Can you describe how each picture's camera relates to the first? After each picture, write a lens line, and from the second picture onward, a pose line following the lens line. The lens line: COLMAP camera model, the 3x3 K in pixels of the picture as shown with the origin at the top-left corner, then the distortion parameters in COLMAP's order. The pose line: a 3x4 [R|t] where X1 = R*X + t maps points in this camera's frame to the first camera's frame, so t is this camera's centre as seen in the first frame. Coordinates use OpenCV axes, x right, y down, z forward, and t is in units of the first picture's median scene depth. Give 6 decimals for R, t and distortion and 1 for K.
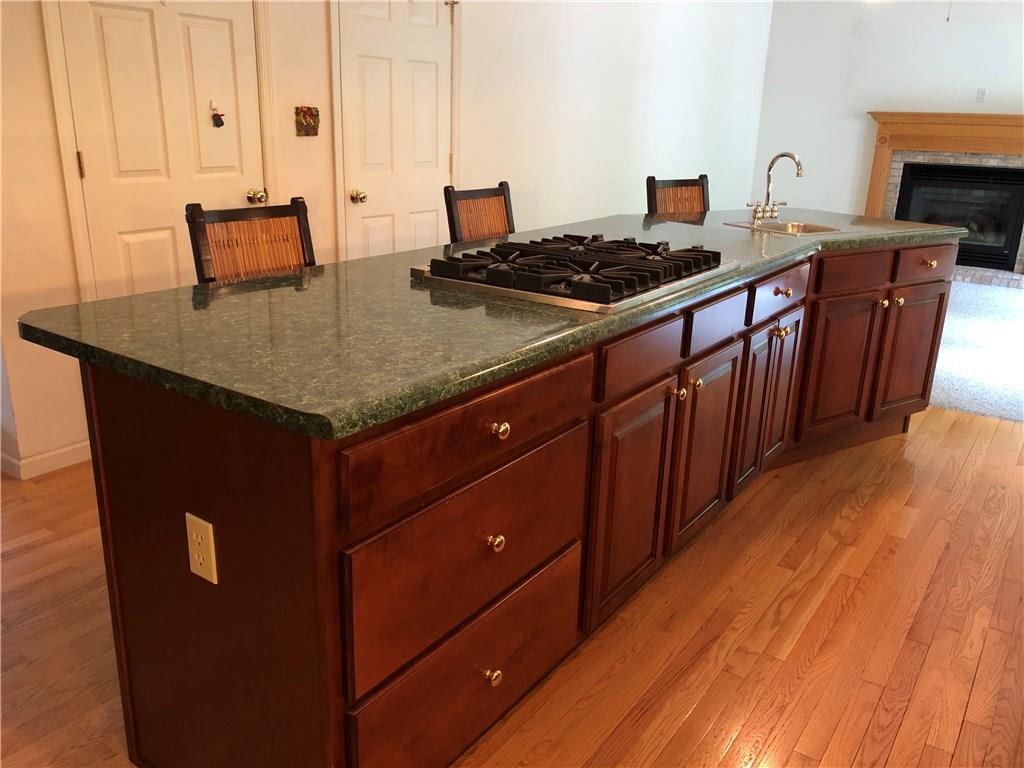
lens RADIAL K [[837.4, 0, 511.4], [0, 837.4, 378.3], [0, 0, 1]] dist [0.087808, -0.113258]
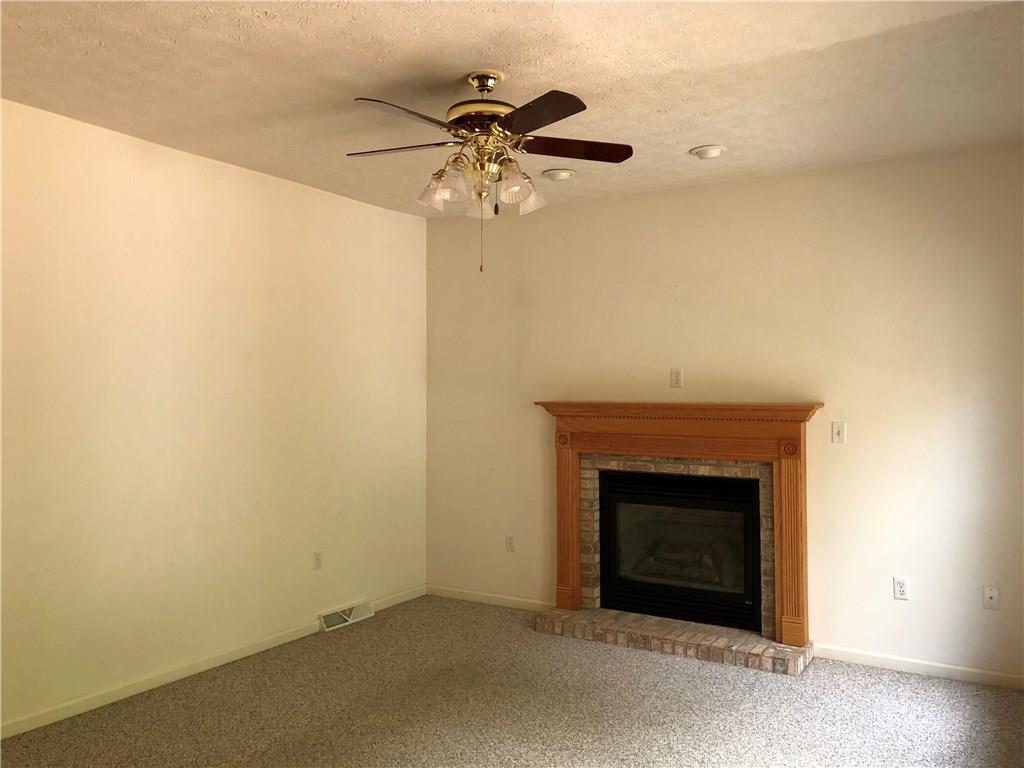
lens RADIAL K [[837.4, 0, 511.4], [0, 837.4, 378.3], [0, 0, 1]] dist [0.087808, -0.113258]
pose [[0.998699, -0.024263, 0.044848, 0.373910], [0.037072, 0.949384, -0.311922, -0.116143], [-0.035010, 0.313179, 0.949049, 0.333486]]
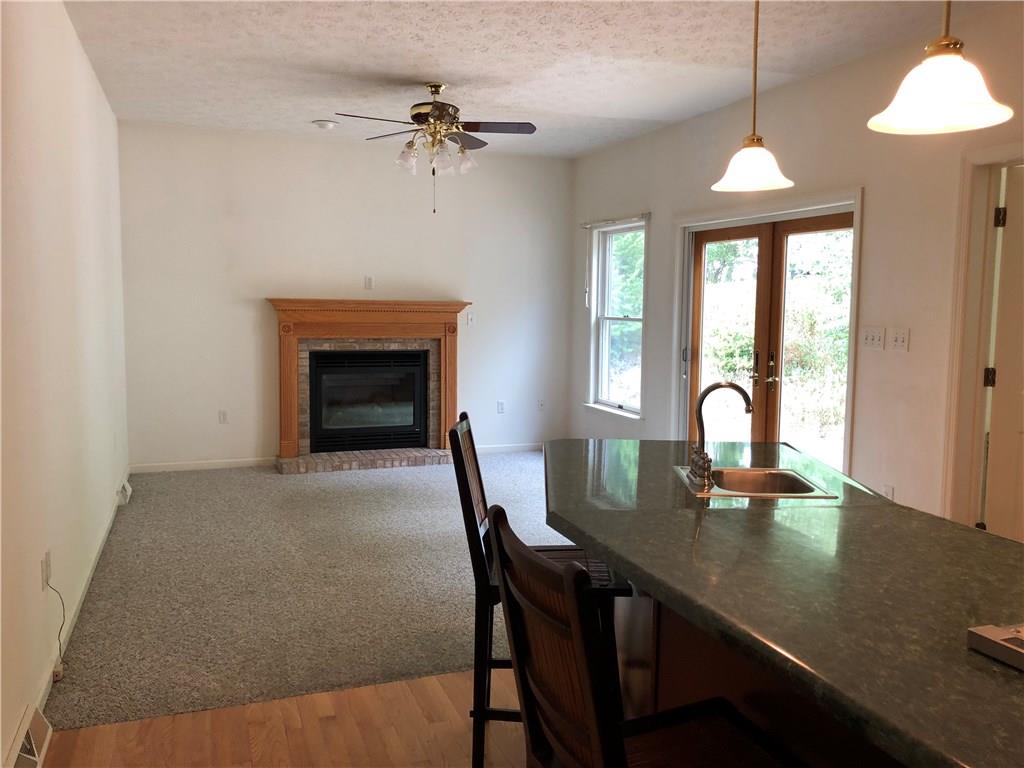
lens RADIAL K [[837.4, 0, 511.4], [0, 837.4, 378.3], [0, 0, 1]] dist [0.087808, -0.113258]
pose [[0.568309, -0.090461, 0.817827, -0.169304], [0.245076, 0.967435, -0.063295, -0.117174], [-0.785469, 0.236401, 0.571972, 0.322348]]
